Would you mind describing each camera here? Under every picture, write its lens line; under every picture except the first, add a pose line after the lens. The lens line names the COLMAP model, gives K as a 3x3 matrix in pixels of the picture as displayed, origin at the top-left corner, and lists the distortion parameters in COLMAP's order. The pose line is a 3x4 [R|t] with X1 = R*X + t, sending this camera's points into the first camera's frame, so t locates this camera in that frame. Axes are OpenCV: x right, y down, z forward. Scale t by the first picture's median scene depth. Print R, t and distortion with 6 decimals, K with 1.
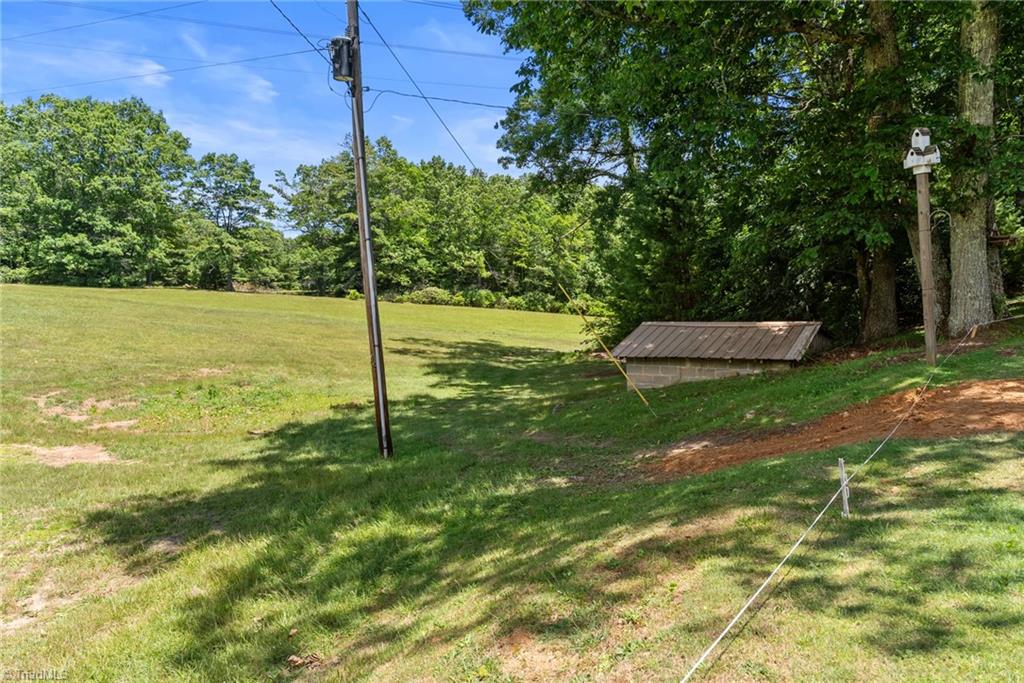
lens RADIAL K [[708.3, 0, 512.0], [0, 708.3, 341.5], [0, 0, 1]] dist [-0.007055, -0.002947]
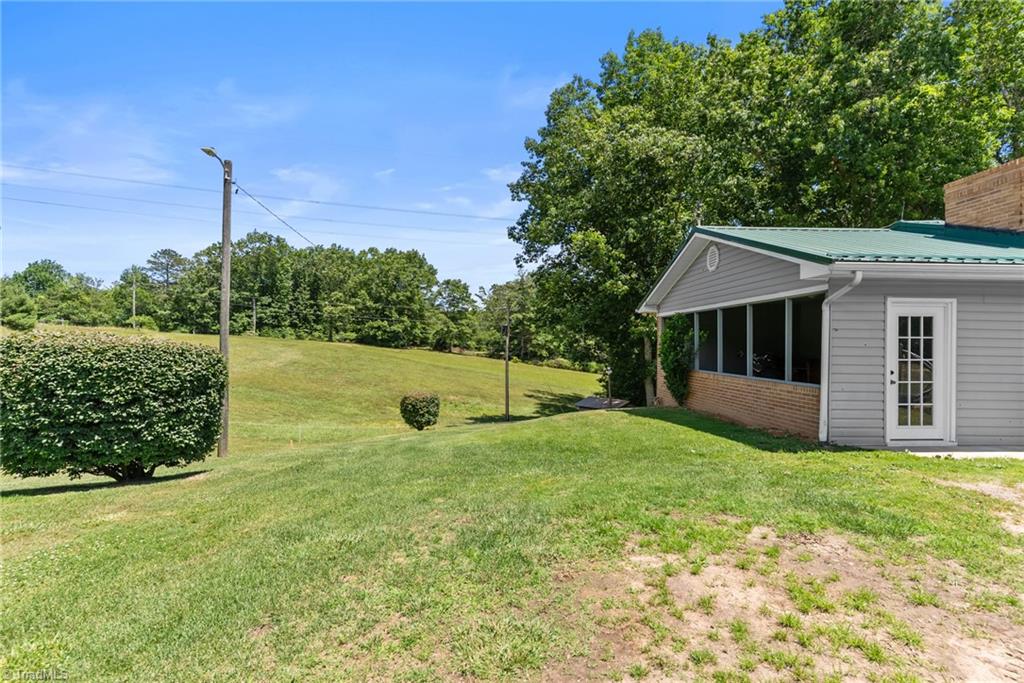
lens RADIAL K [[506.8, 0, 512.0], [0, 506.8, 341.5], [0, 0, 1]] dist [0.000648, 0.000023]
pose [[0.969487, 0.072406, -0.234205, 0.066827], [-0.093327, 0.992456, -0.079501, -0.010936], [0.226681, 0.098933, 0.968931, -0.250513]]
